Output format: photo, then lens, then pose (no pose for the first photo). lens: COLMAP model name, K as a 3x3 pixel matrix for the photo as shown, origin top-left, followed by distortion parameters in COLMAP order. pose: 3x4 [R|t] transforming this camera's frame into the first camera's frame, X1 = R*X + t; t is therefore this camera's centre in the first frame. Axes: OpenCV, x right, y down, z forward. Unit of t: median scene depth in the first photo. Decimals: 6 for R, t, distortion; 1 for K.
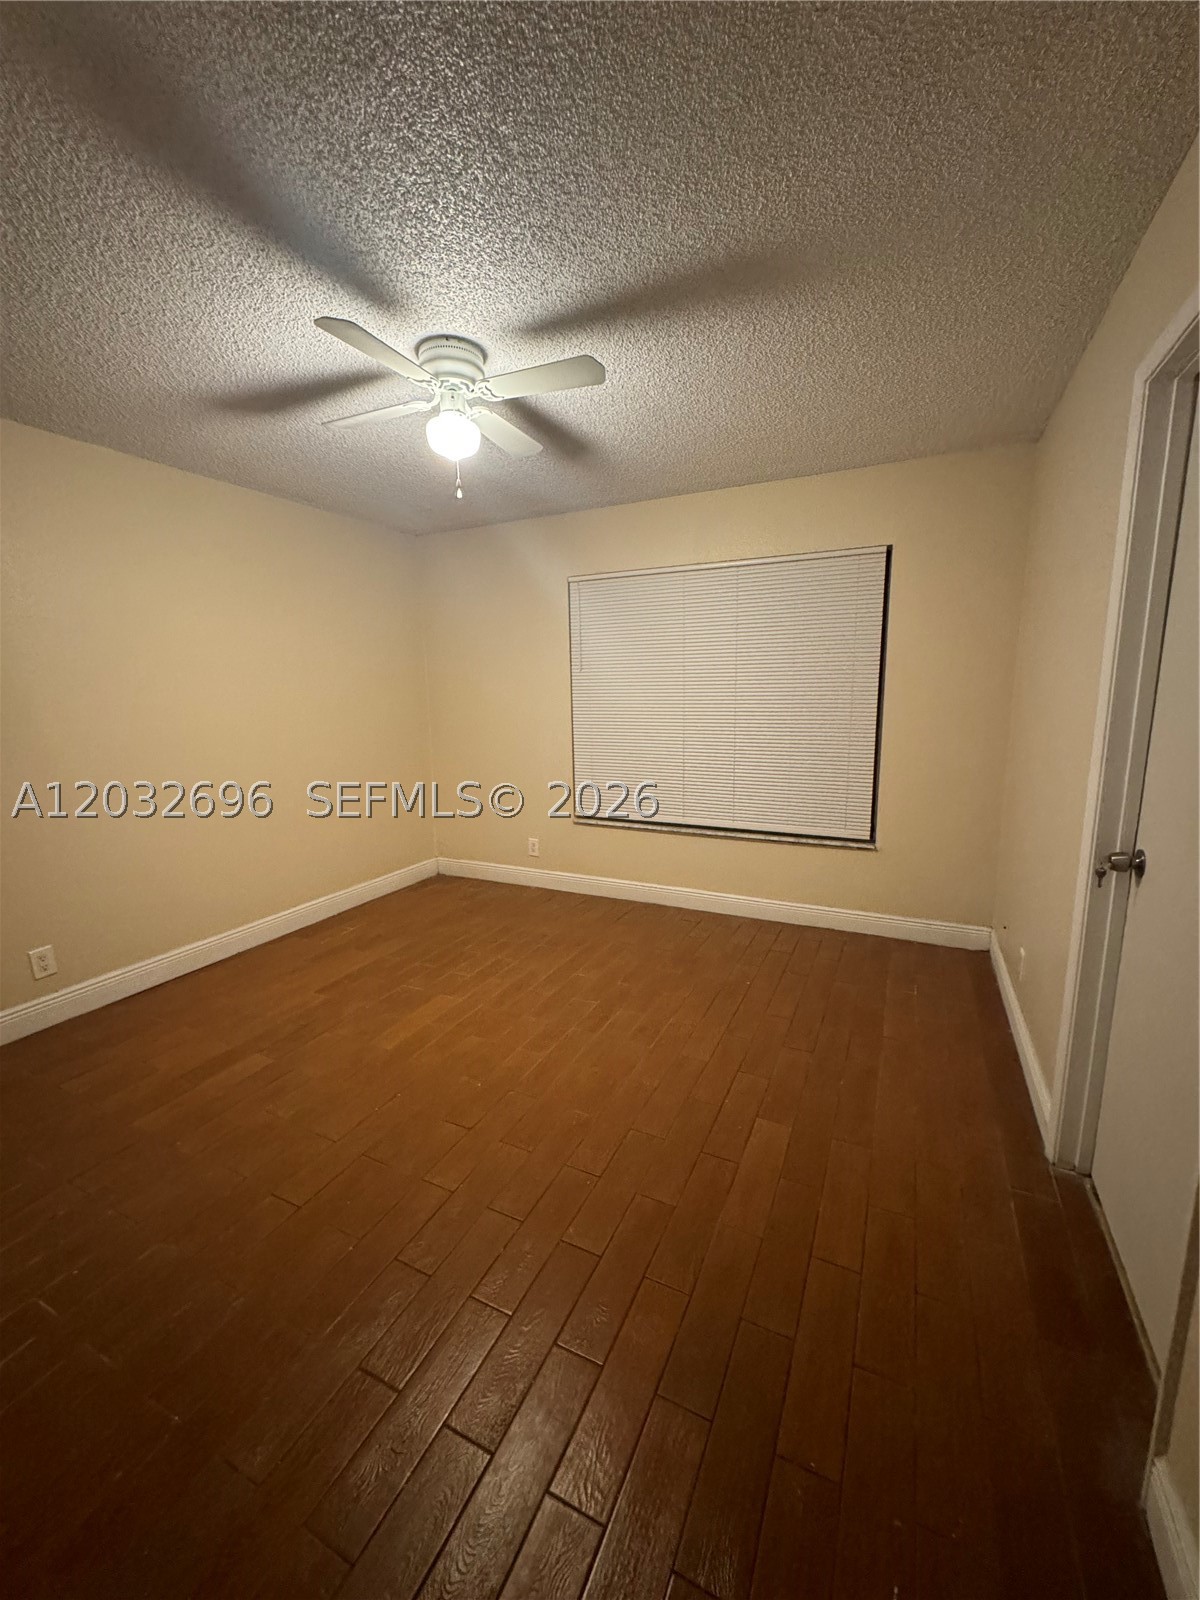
lens RADIAL K [[639.2, 0, 604.0], [0, 639.2, 785.7], [0, 0, 1]] dist [0.013664, -0.001477]
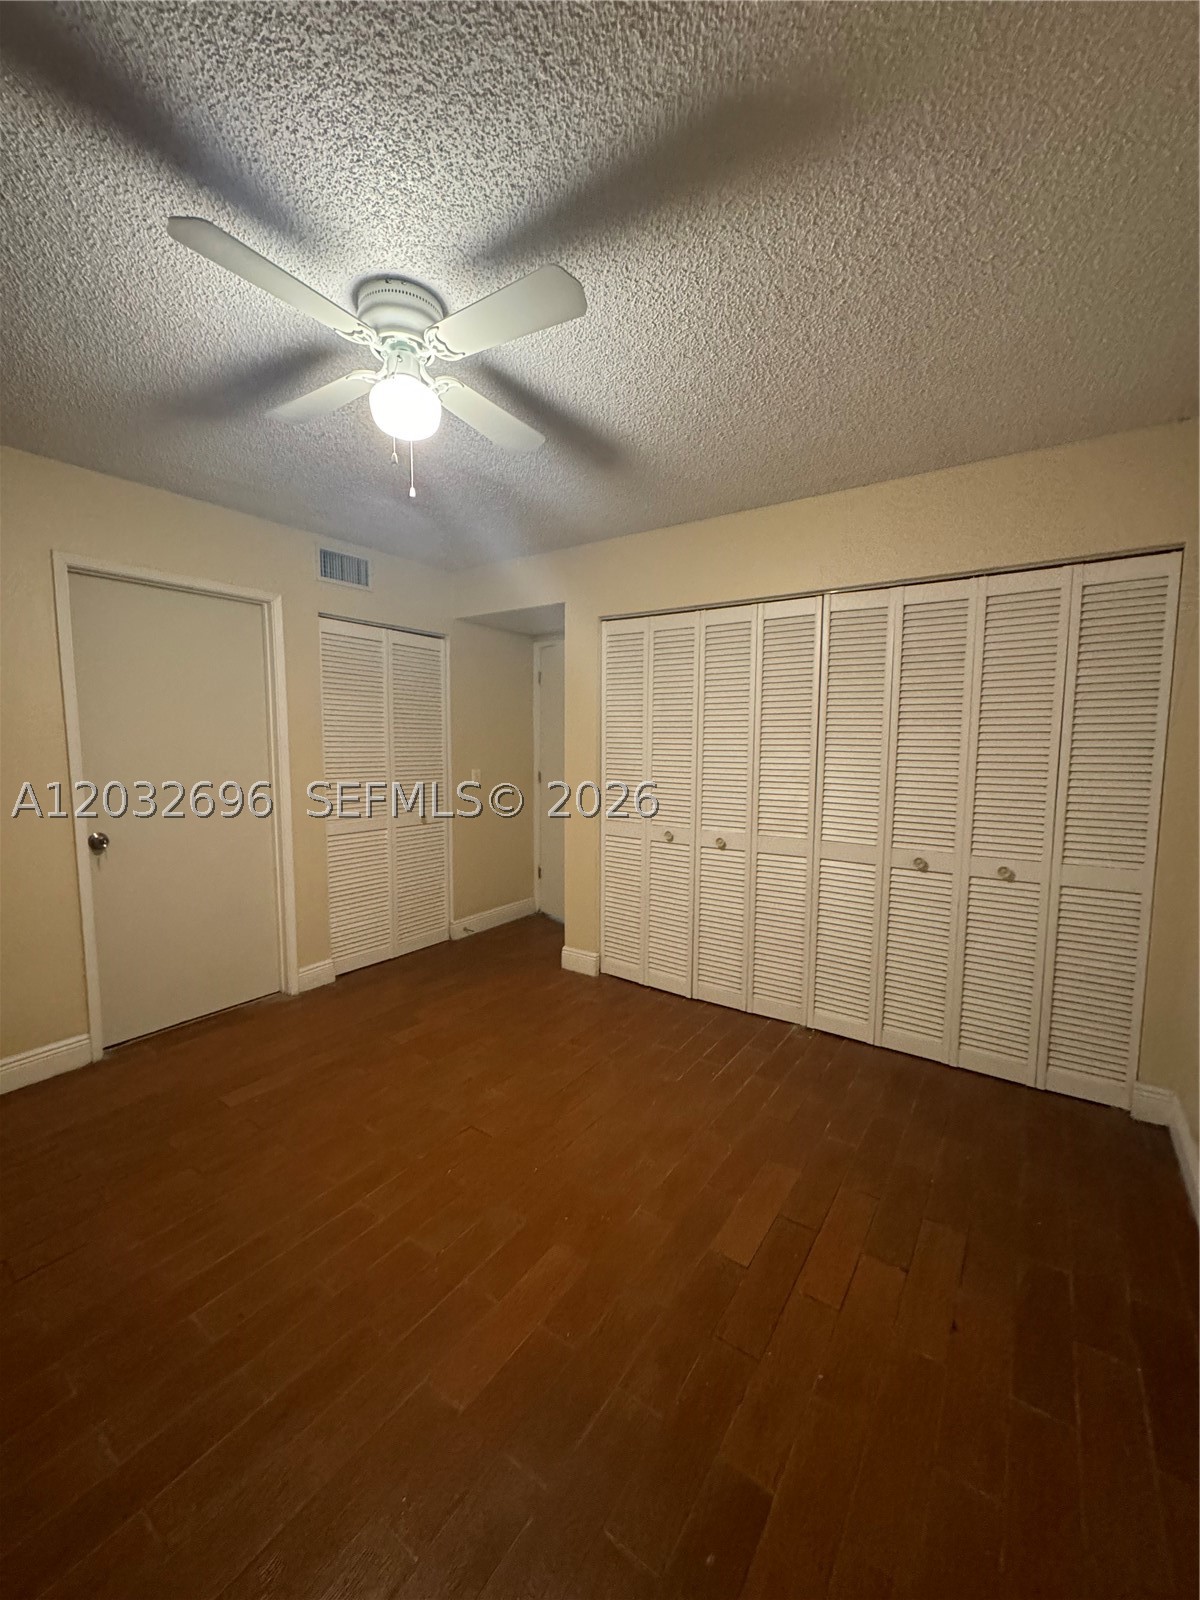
lens RADIAL K [[639.2, 0, 603.3], [0, 639.2, 795.5], [0, 0, 1]] dist [0.013664, -0.001477]
pose [[0.986803, 0.038644, -0.157244, 0.155769], [-0.048650, 0.996995, -0.060287, -0.047246], [0.154442, 0.067141, 0.985718, 0.322309]]
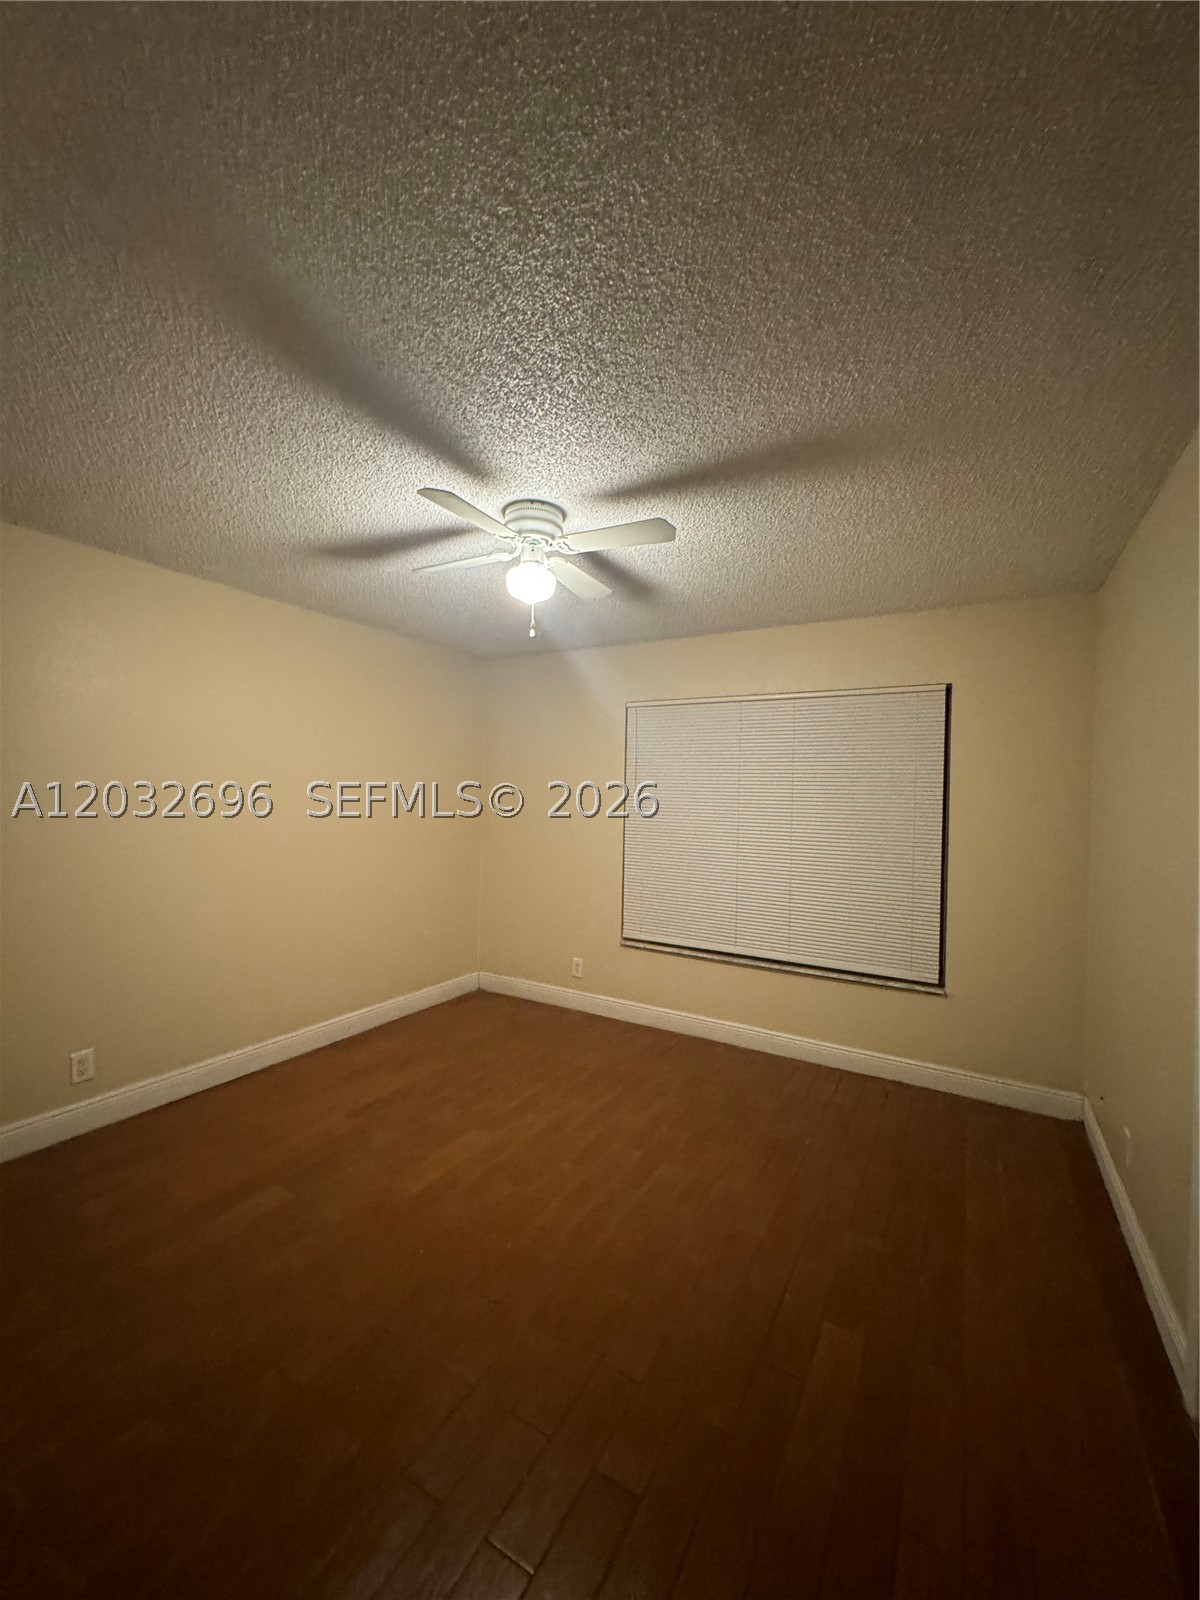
lens RADIAL K [[639.2, 0, 608.1], [0, 639.2, 792.1], [0, 0, 1]] dist [0.013664, -0.001477]
pose [[0.996933, 0.036210, -0.069374, -0.019642], [-0.047075, 0.985665, -0.162011, -0.033946], [0.062513, 0.164780, 0.984347, 0.009980]]
